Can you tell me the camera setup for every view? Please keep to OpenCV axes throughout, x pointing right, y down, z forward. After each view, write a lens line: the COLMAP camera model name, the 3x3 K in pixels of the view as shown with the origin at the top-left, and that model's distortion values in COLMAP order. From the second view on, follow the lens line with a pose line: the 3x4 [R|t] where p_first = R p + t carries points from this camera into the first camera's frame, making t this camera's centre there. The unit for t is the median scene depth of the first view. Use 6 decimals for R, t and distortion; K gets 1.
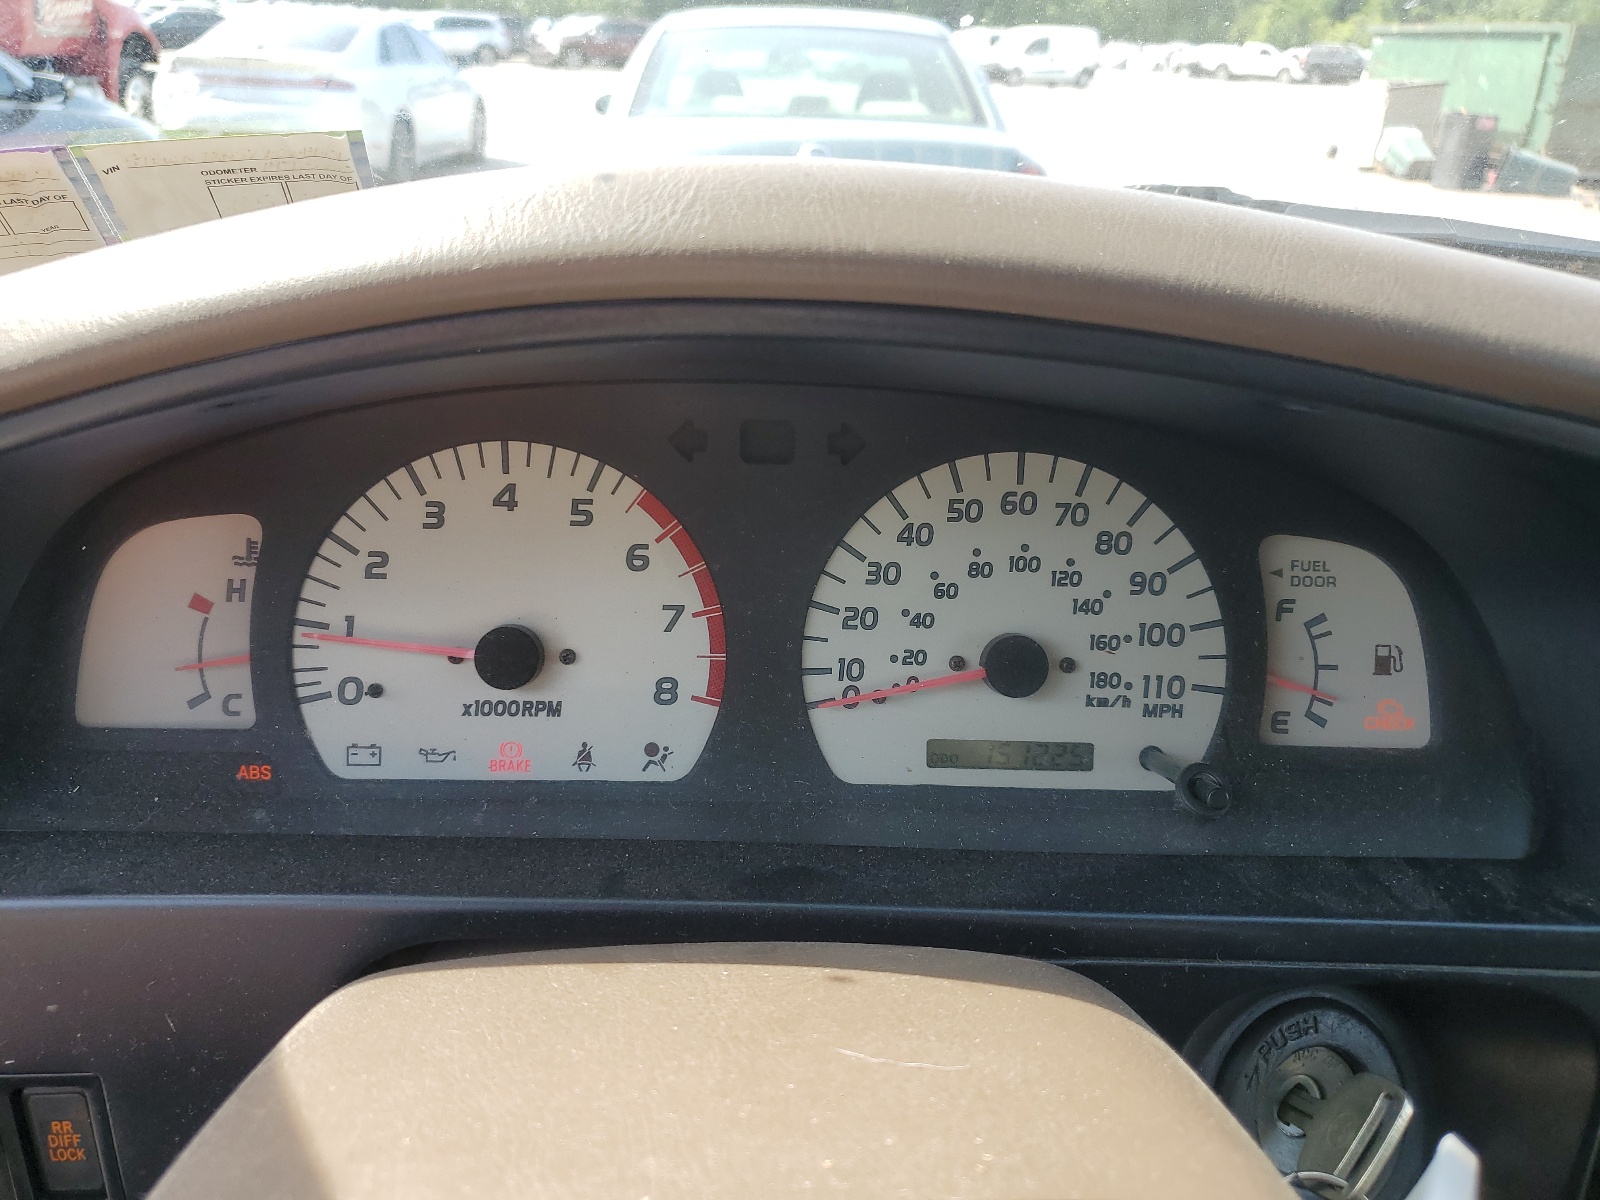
lens RADIAL K [[1242.7, 0, 801.7], [0, 1242.7, 600.7], [0, 0, 1]] dist [0.010377, 0.000504]
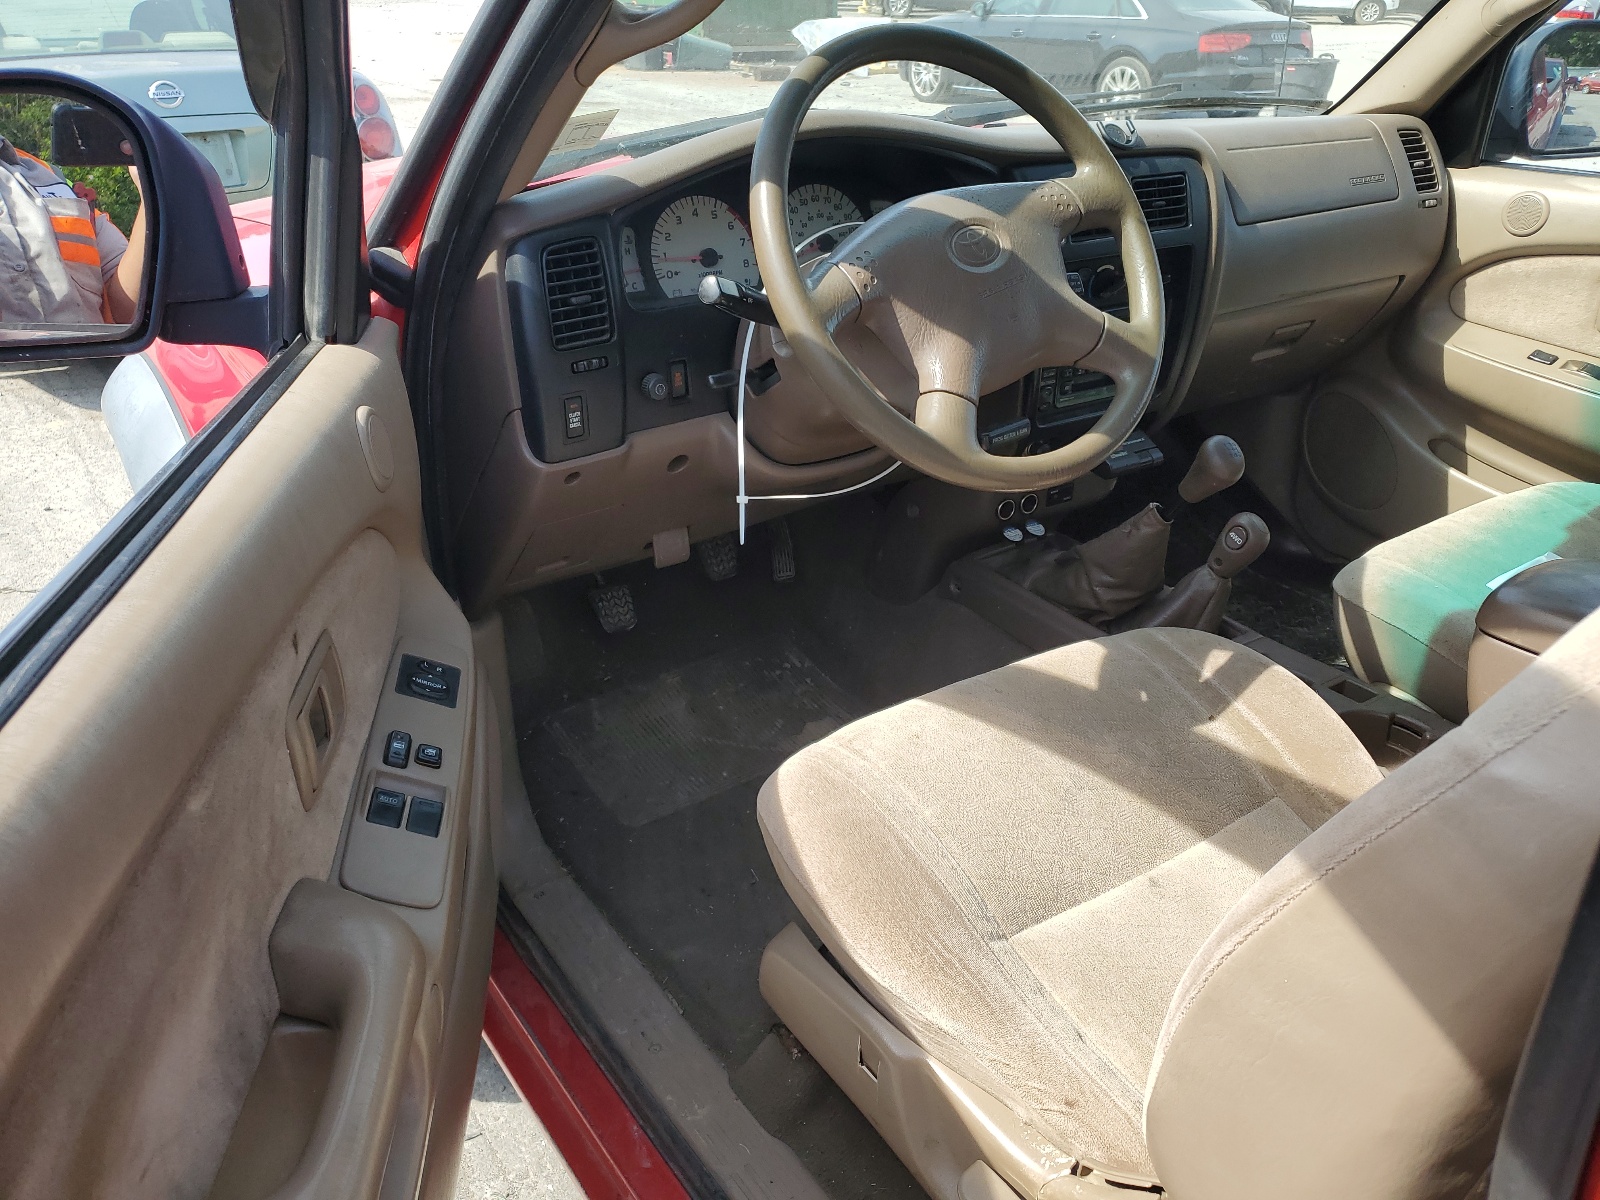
lens RADIAL K [[1242.7, 0, 797.4], [0, 1242.7, 600.5], [0, 0, 1]] dist [0.010377, 0.000504]
pose [[0.825684, -0.270068, 0.495287, -2.011709], [0.230477, 0.962839, 0.140788, 0.535609], [-0.514904, -0.002094, 0.857246, -2.124959]]
